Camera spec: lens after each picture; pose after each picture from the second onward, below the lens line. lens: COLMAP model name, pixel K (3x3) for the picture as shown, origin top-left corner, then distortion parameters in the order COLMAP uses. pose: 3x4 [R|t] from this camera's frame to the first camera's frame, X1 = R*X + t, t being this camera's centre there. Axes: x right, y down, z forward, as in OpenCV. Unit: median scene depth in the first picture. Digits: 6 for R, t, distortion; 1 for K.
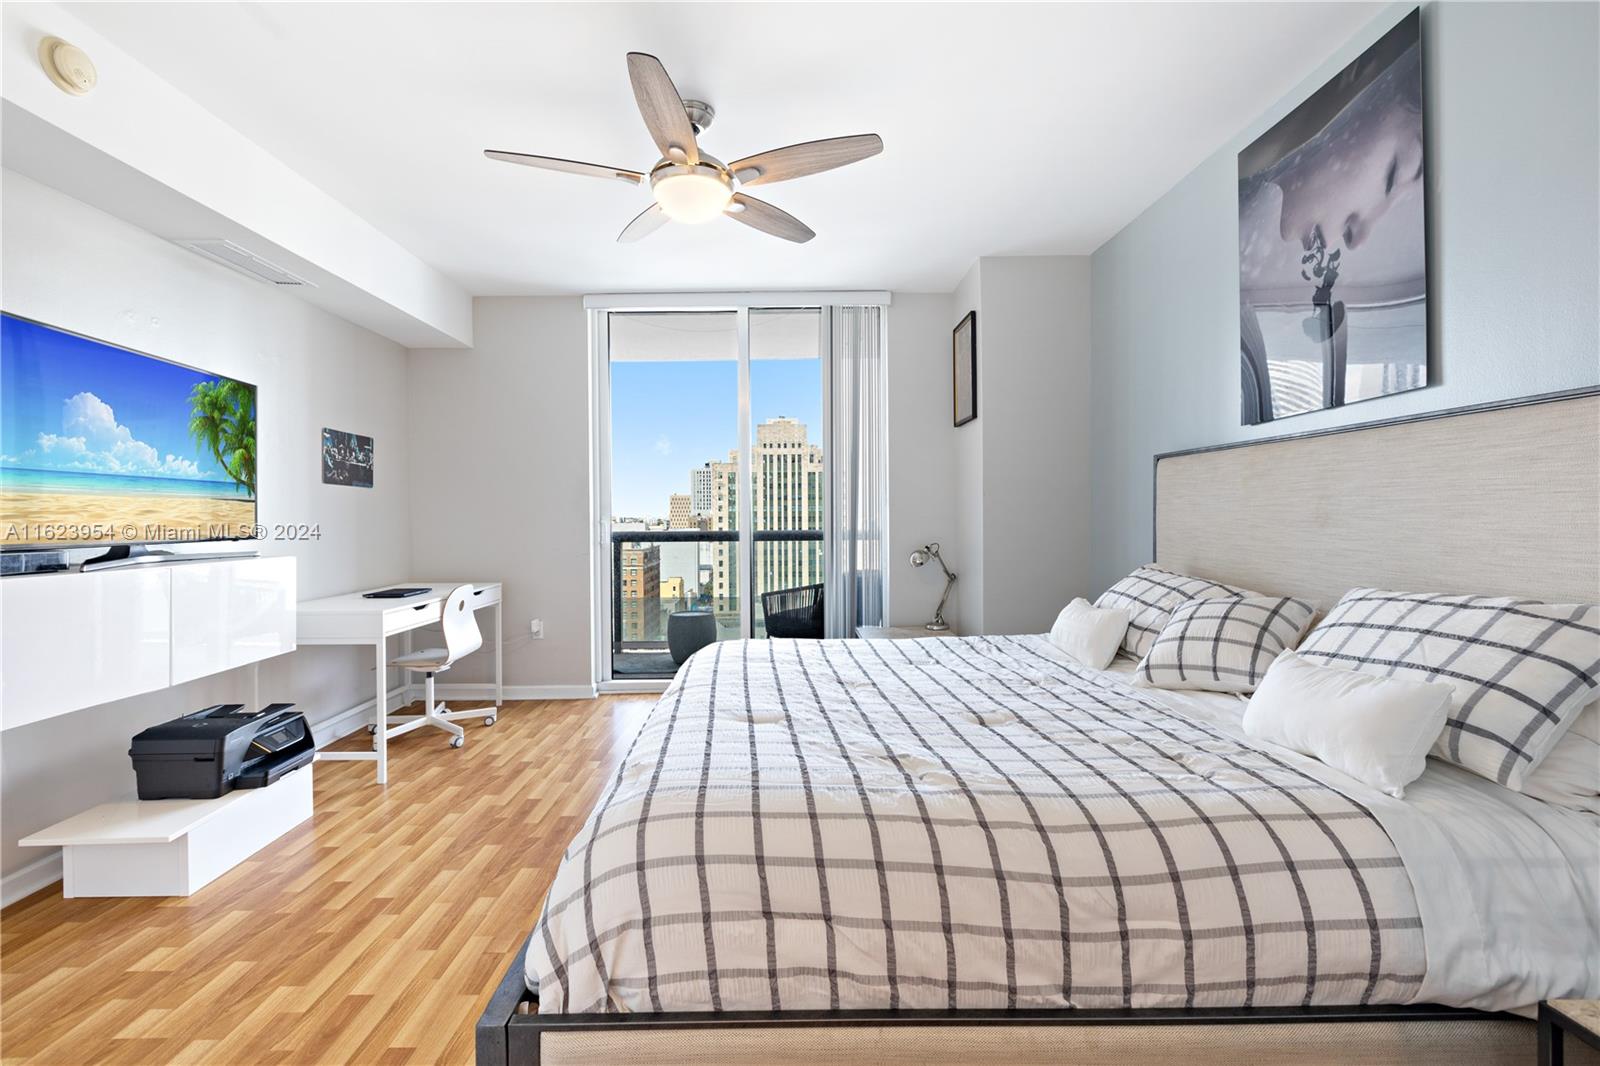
lens RADIAL K [[710.1, 0, 784.7], [0, 710.1, 520.7], [0, 0, 1]] dist [0.000951, 0.000193]
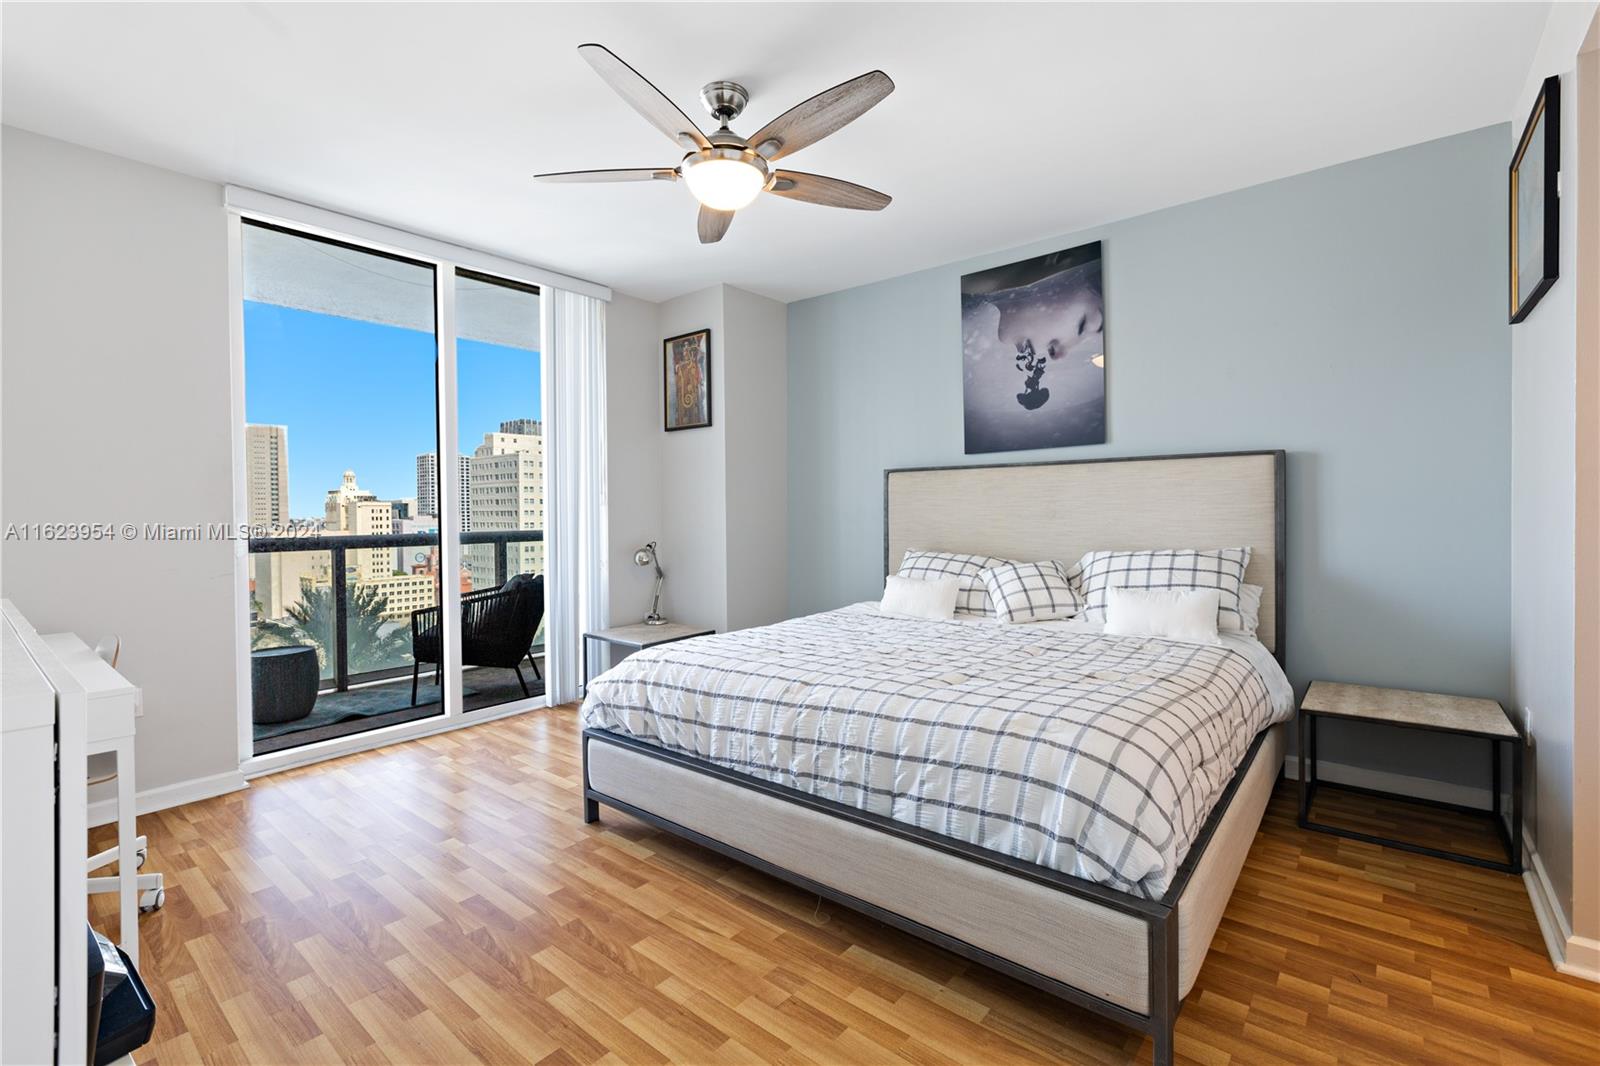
lens RADIAL K [[713.8, 0, 781.6], [0, 713.8, 518.7], [0, 0, 1]] dist [-0.000486, -0.000063]
pose [[0.654881, -0.003898, 0.755722, -0.830158], [0.009651, 0.999948, -0.003205, 0.006290], [-0.755671, 0.009393, 0.654884, 0.312647]]
